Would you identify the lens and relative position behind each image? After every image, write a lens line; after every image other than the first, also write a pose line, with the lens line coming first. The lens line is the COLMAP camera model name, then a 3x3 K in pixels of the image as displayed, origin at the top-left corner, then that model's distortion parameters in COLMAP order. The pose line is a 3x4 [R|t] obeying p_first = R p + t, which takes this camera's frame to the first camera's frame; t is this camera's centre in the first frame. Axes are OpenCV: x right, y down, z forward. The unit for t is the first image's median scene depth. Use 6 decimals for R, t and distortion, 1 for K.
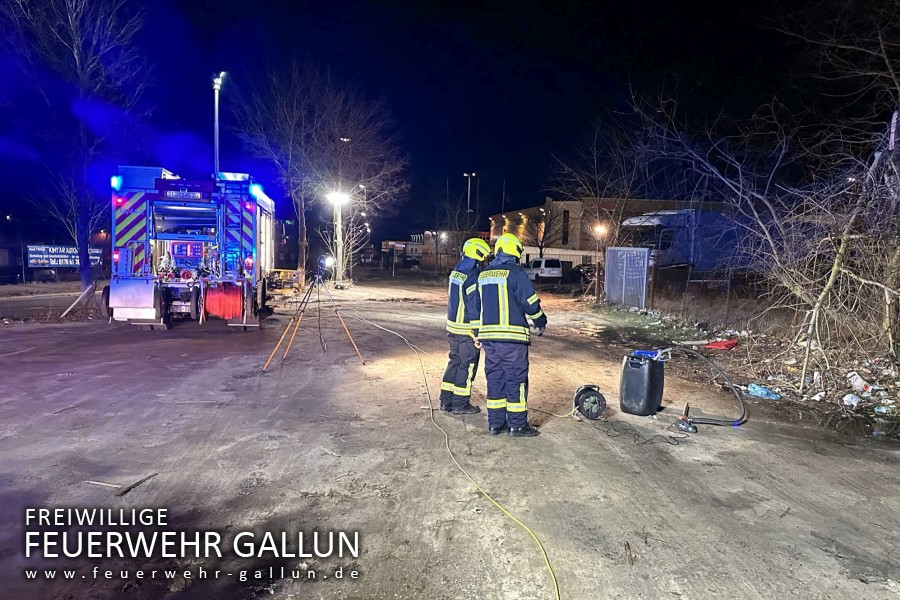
lens RADIAL K [[743.7, 0, 486.7], [0, 743.7, 308.6], [0, 0, 1]] dist [0.062026, -0.088001]
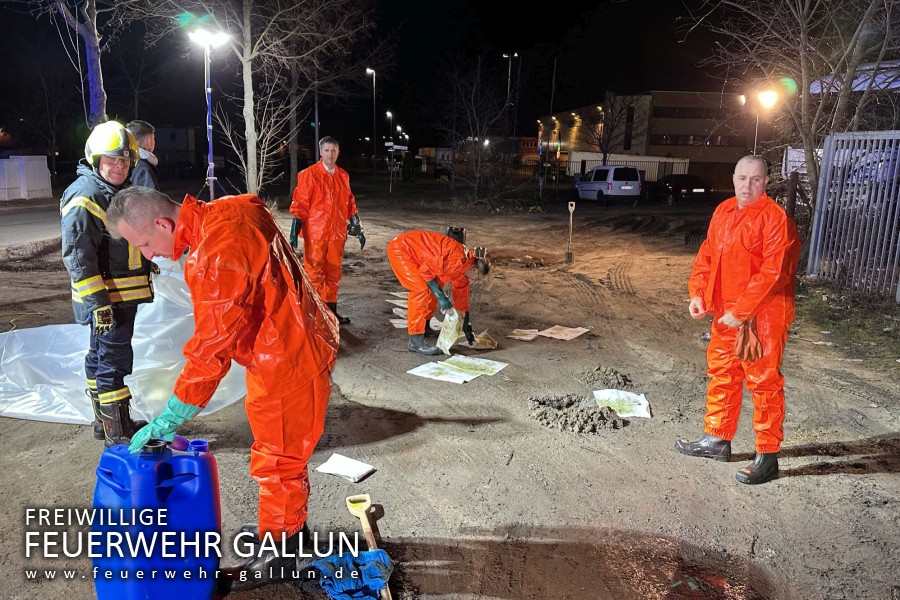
lens RADIAL K [[743.7, 0, 447.5], [0, 743.7, 327.6], [0, 0, 1]] dist [0.062026, -0.088001]
pose [[0.993481, 0.027763, -0.110563, 0.018803], [-0.011596, 0.989472, 0.144261, -0.038286], [0.113404, -0.142038, 0.983344, 0.598022]]
